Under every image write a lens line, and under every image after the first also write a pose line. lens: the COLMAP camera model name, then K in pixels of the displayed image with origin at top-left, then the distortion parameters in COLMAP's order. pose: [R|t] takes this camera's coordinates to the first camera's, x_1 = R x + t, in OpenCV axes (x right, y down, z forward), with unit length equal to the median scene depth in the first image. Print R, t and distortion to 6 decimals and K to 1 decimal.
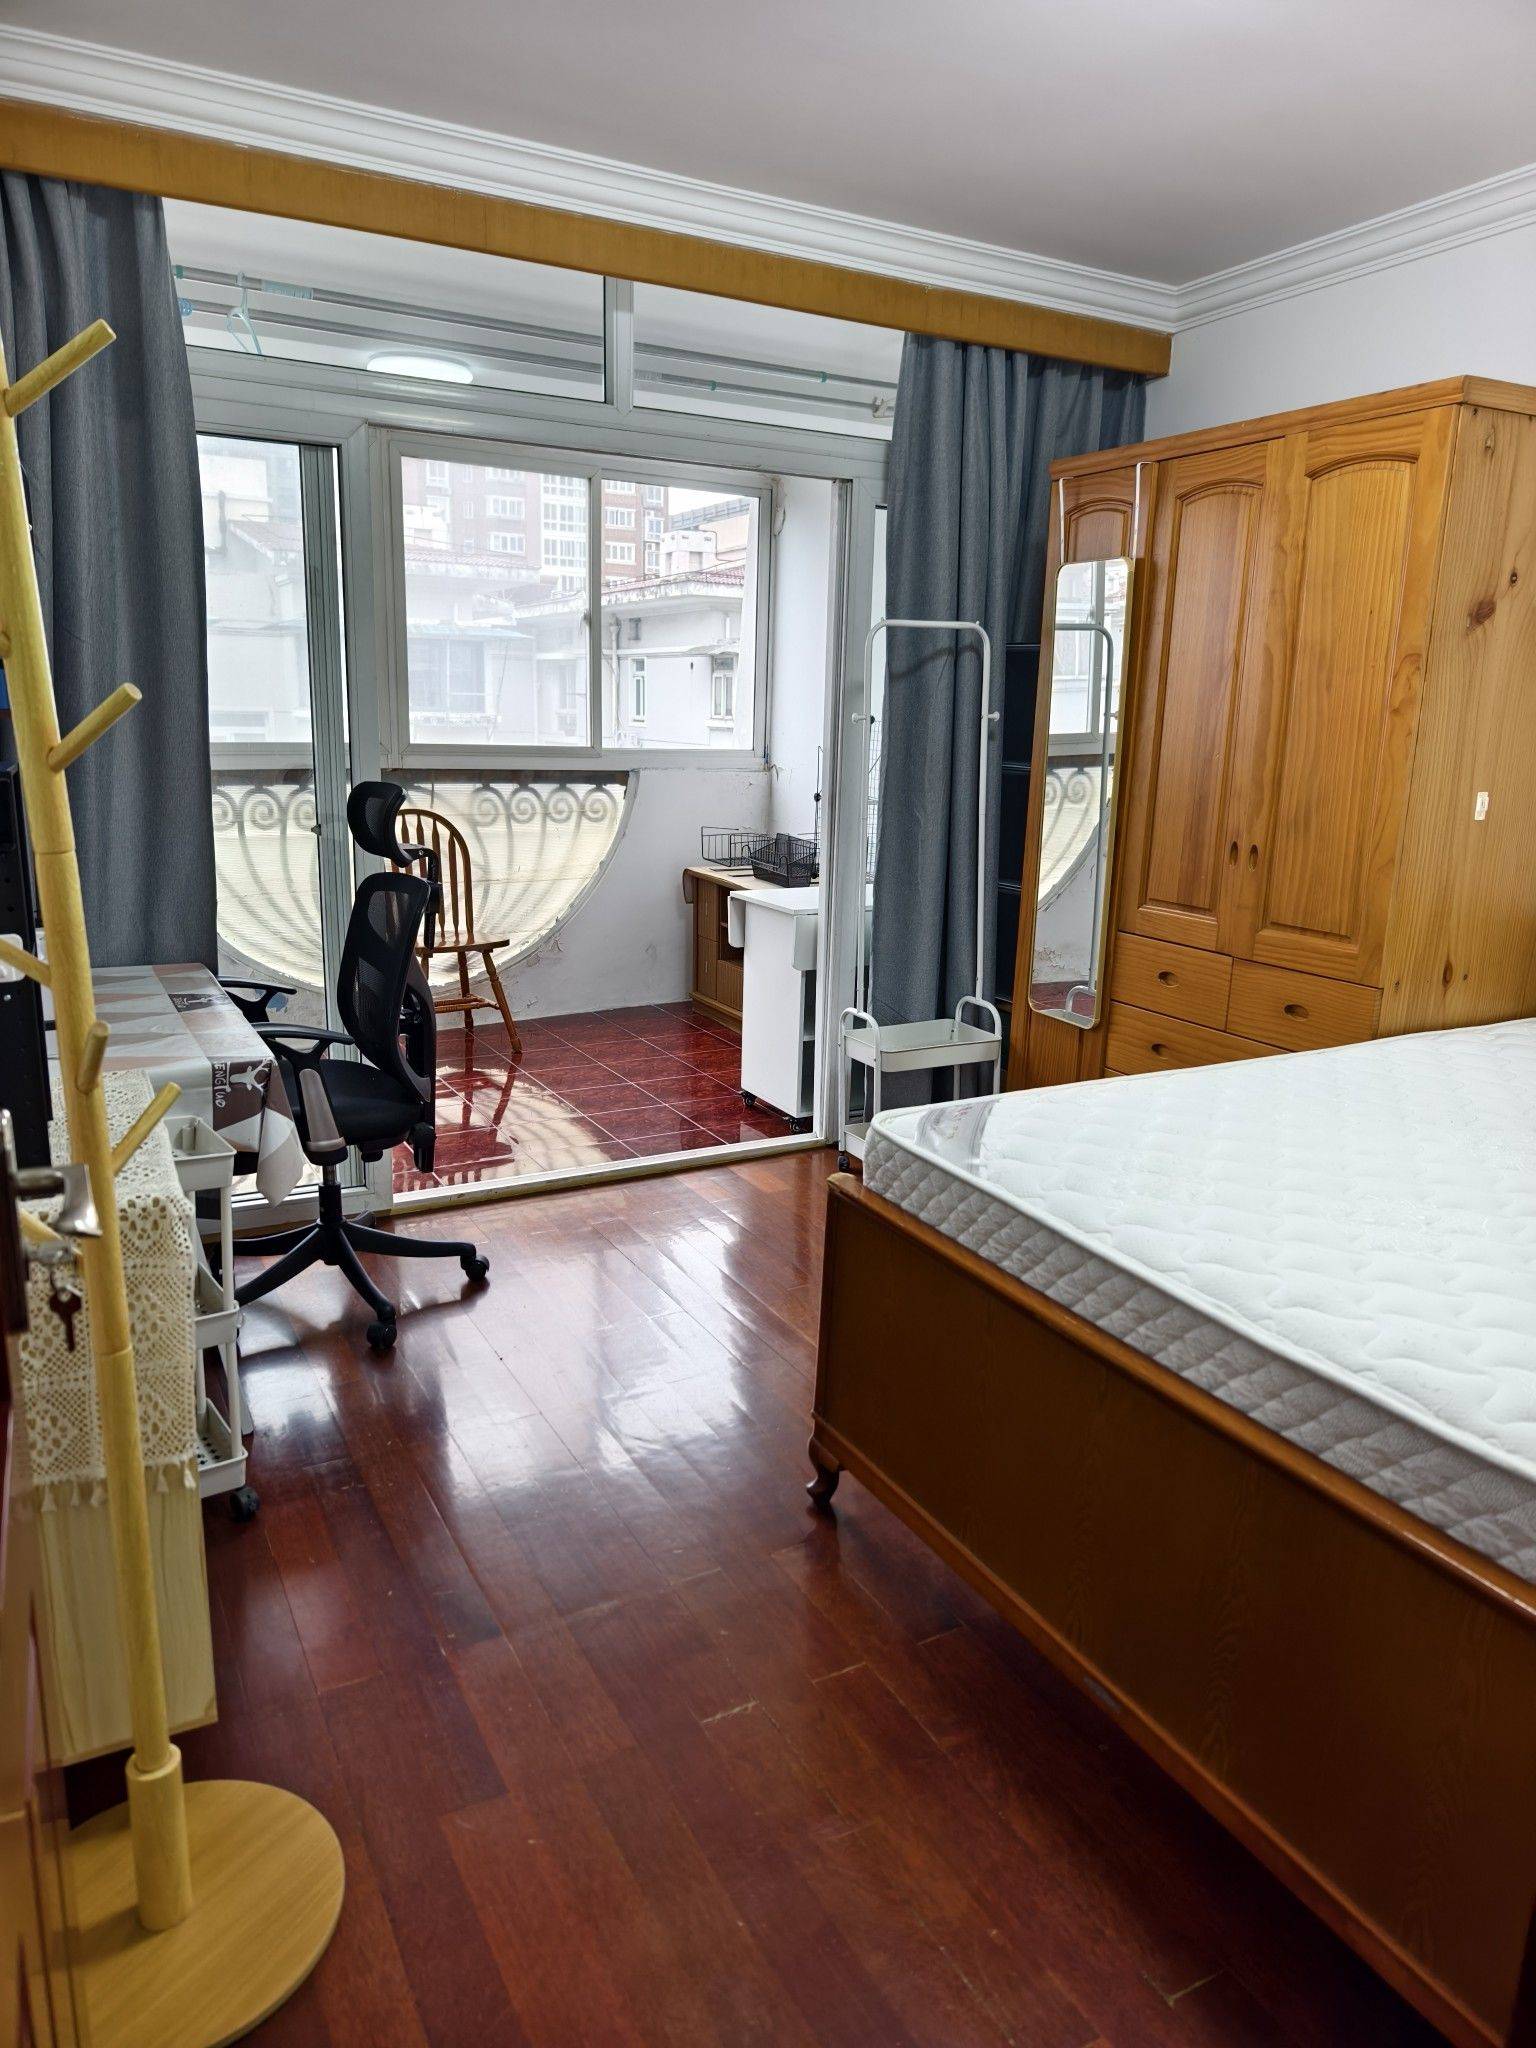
lens RADIAL K [[1372.5, 0, 773.3], [0, 1372.5, 1022.1], [0, 0, 1]] dist [0.036791, -0.015198]
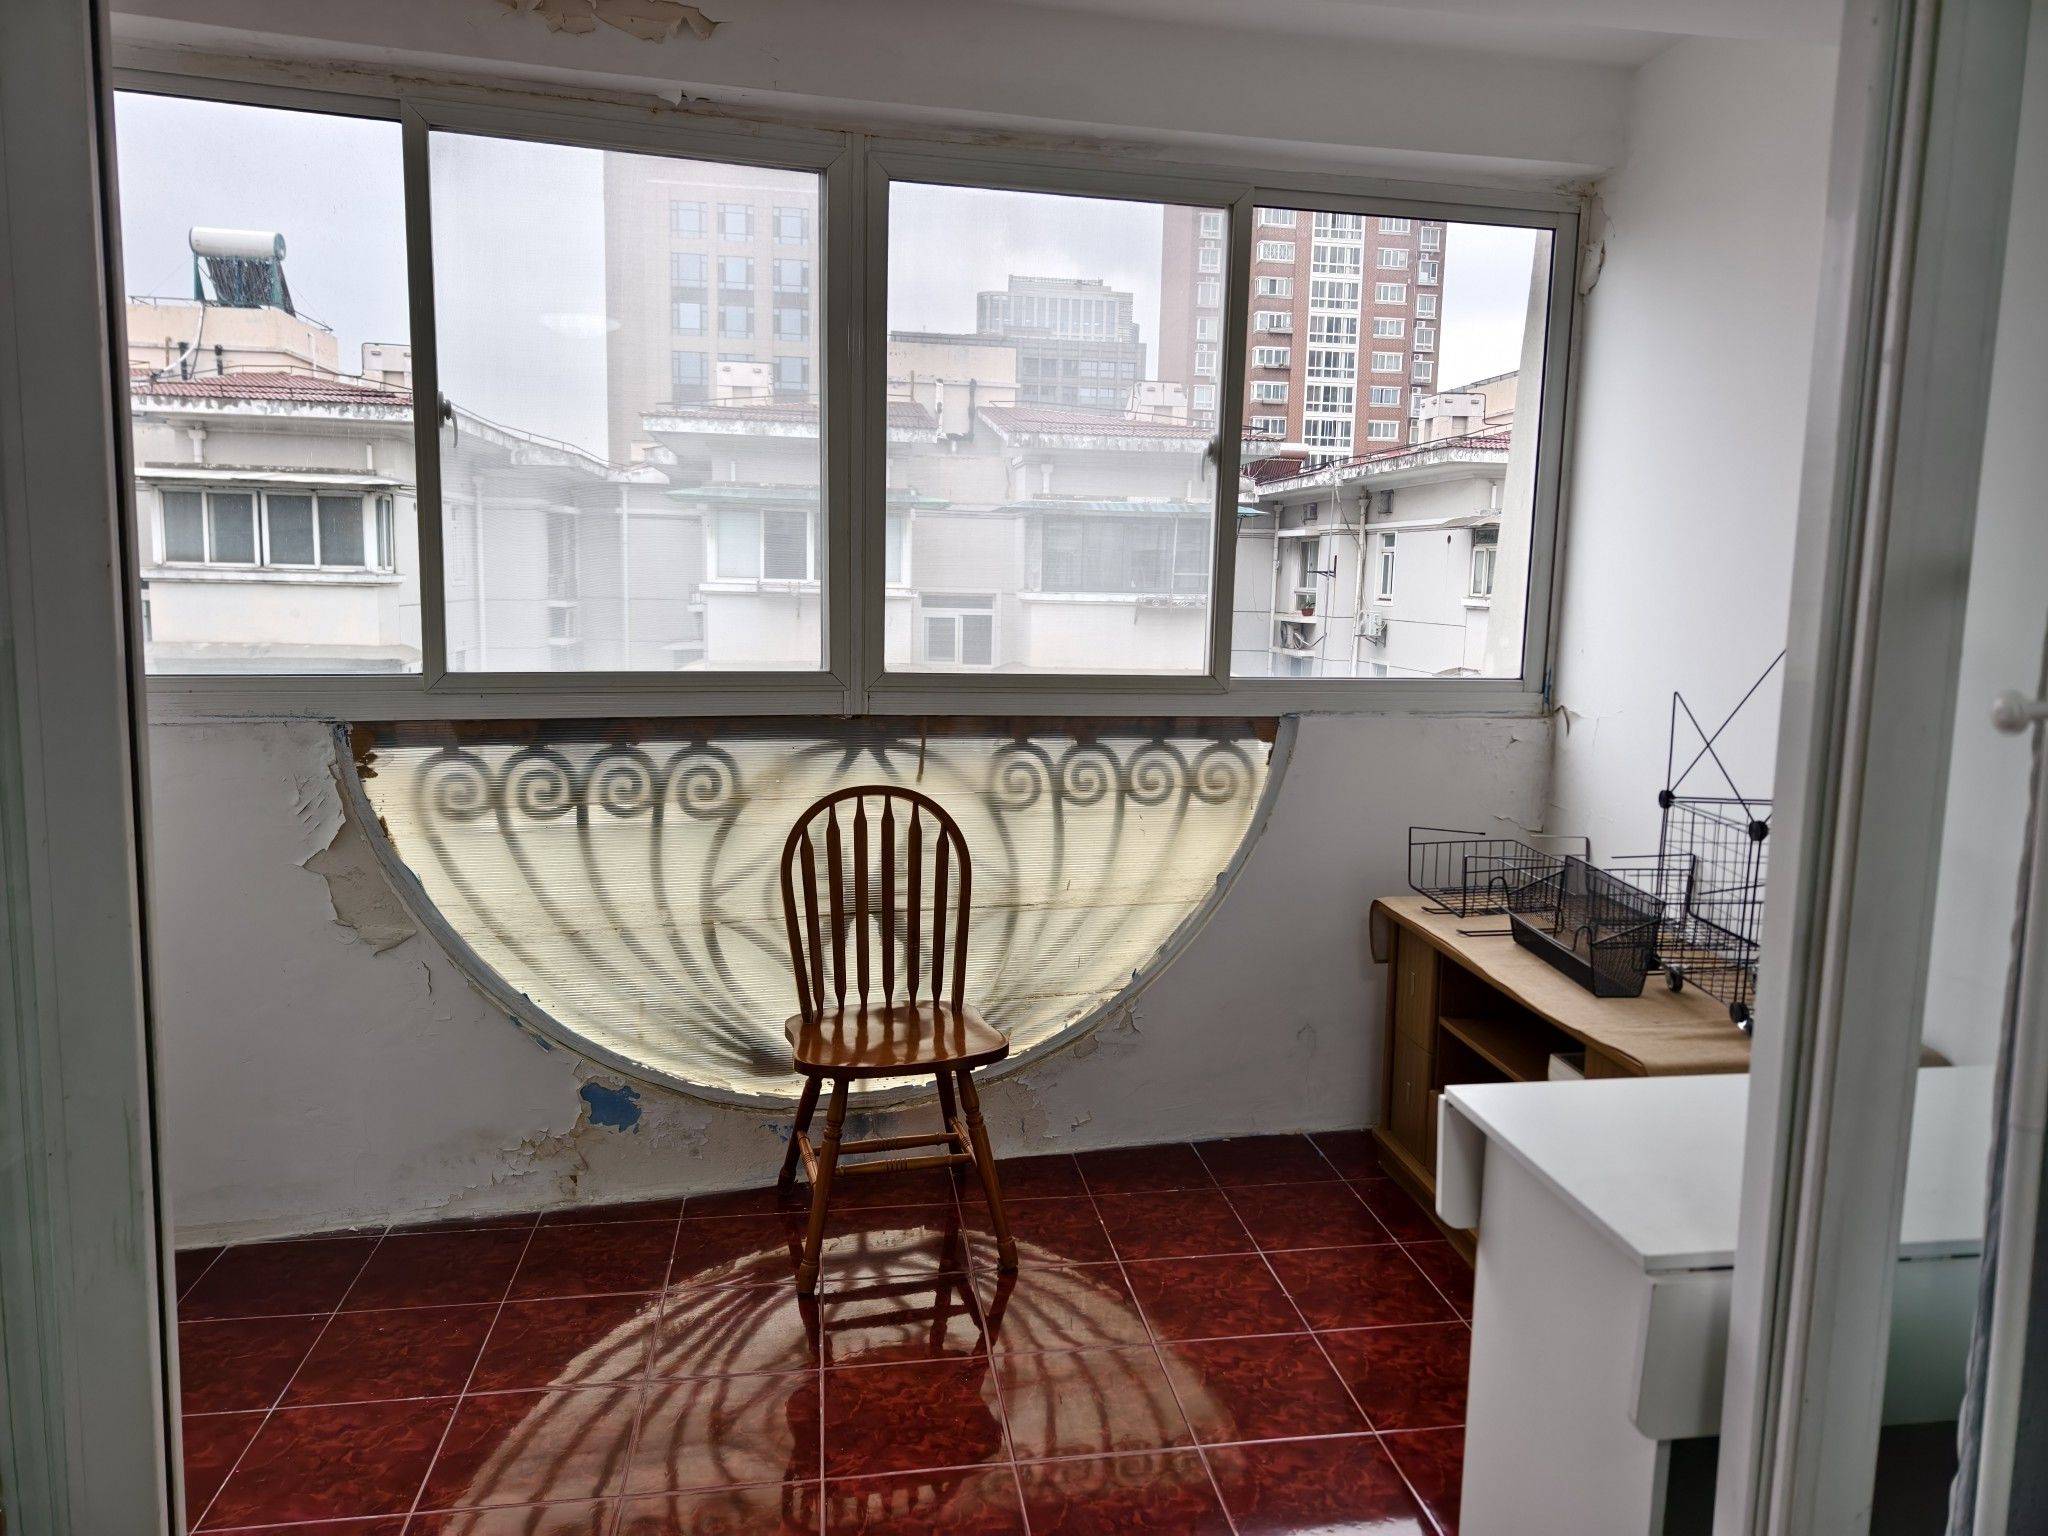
lens RADIAL K [[1372.5, 0, 1023.5], [0, 1372.5, 767.9], [0, 0, 1]] dist [0.036791, -0.015198]
pose [[0.937153, 0.041919, -0.346391, -0.008598], [-0.073559, 0.994181, -0.078702, -0.110130], [0.341076, 0.099236, 0.934783, 0.444867]]
